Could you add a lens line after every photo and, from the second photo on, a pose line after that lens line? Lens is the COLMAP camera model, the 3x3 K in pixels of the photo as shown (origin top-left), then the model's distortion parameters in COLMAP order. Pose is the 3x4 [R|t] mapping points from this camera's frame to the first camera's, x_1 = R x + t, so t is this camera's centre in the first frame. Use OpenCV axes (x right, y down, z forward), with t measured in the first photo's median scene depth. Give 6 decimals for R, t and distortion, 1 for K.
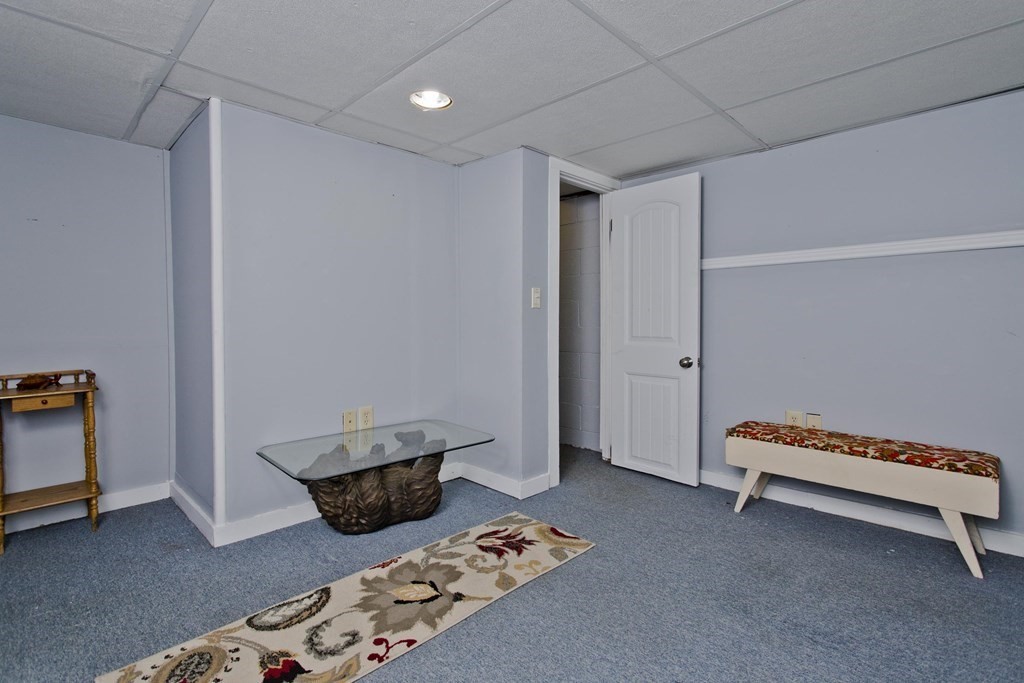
lens RADIAL K [[494.5, 0, 512.7], [0, 494.5, 335.1], [0, 0, 1]] dist [0.001421, -0.000076]
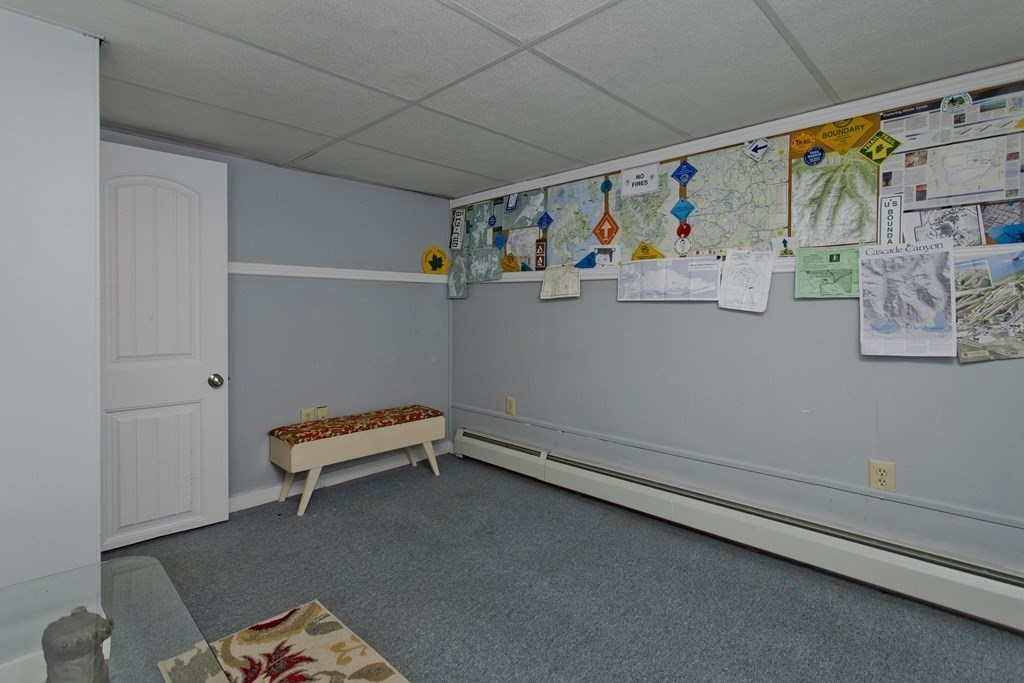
lens RADIAL K [[494.5, 0, 518.3], [0, 494.5, 321.4], [0, 0, 1]] dist [0.001421, -0.000076]
pose [[-0.031098, -0.016625, 0.999378, -0.672390], [0.029094, 0.999423, 0.017531, -0.059921], [-0.999093, 0.029621, -0.030597, 0.648312]]
